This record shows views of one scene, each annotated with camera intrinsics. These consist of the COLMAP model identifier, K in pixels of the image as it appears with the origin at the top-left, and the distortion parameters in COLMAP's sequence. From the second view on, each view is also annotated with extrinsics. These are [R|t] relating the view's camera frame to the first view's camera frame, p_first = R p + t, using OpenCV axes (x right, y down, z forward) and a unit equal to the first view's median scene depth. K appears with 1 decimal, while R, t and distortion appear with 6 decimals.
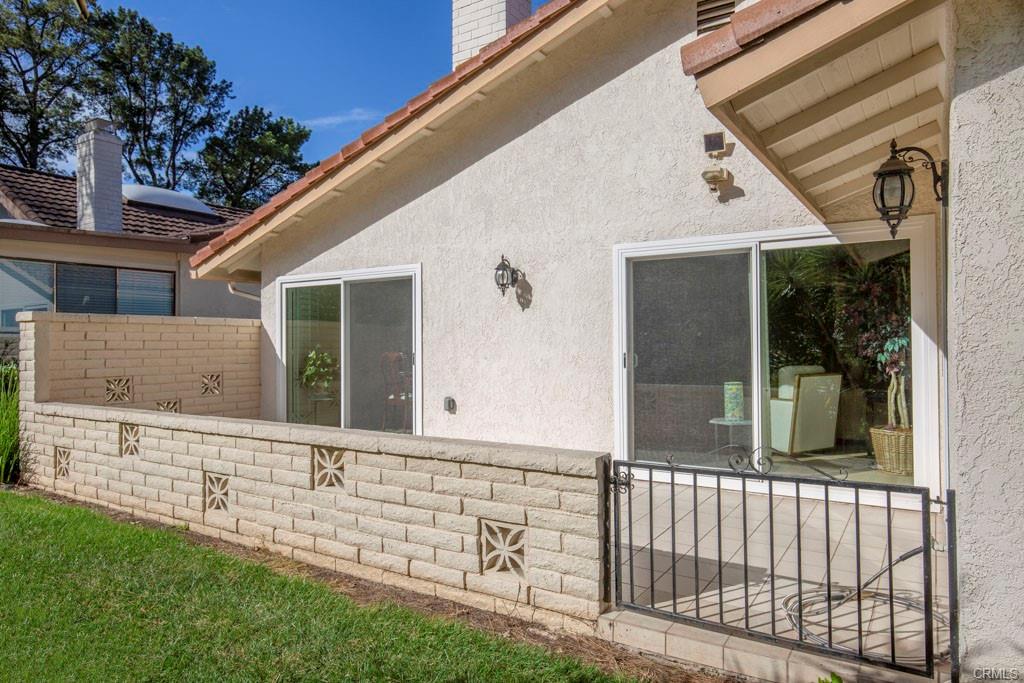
lens RADIAL K [[652.0, 0, 512.0], [0, 652.0, 341.5], [0, 0, 1]] dist [0.001553, 0.003650]
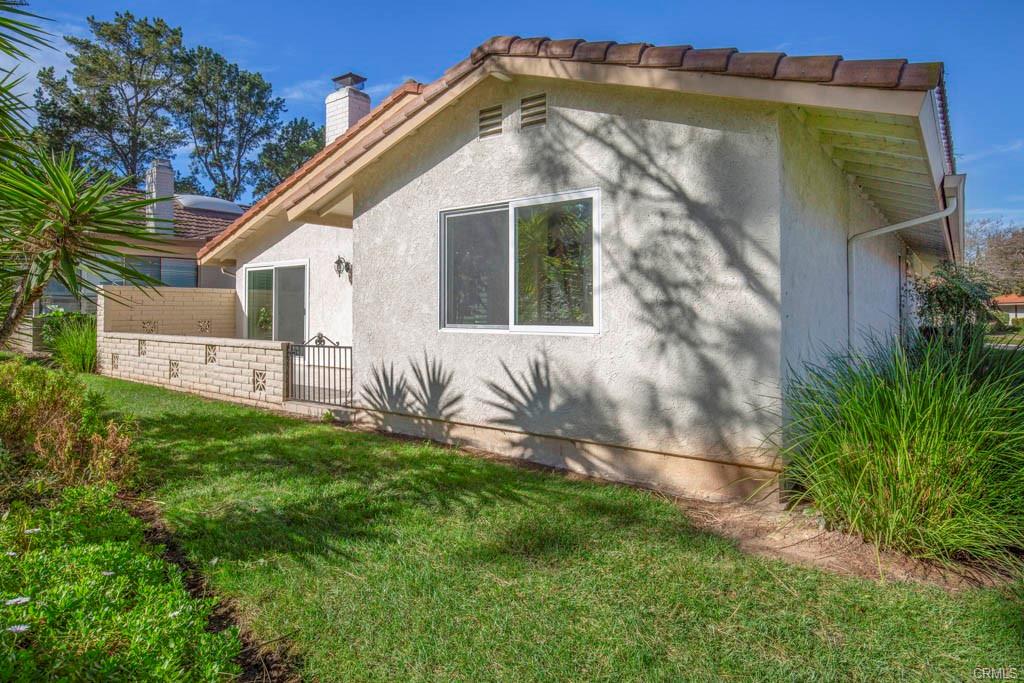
lens RADIAL K [[602.7, 0, 511.9], [0, 602.7, 303.5], [0, 0, 1]] dist [-0.005258, -0.001772]
pose [[0.996496, 0.005309, -0.083470, 0.126359], [-0.005949, 0.999955, -0.007426, 0.003067], [0.083427, 0.007896, 0.996483, -0.136911]]
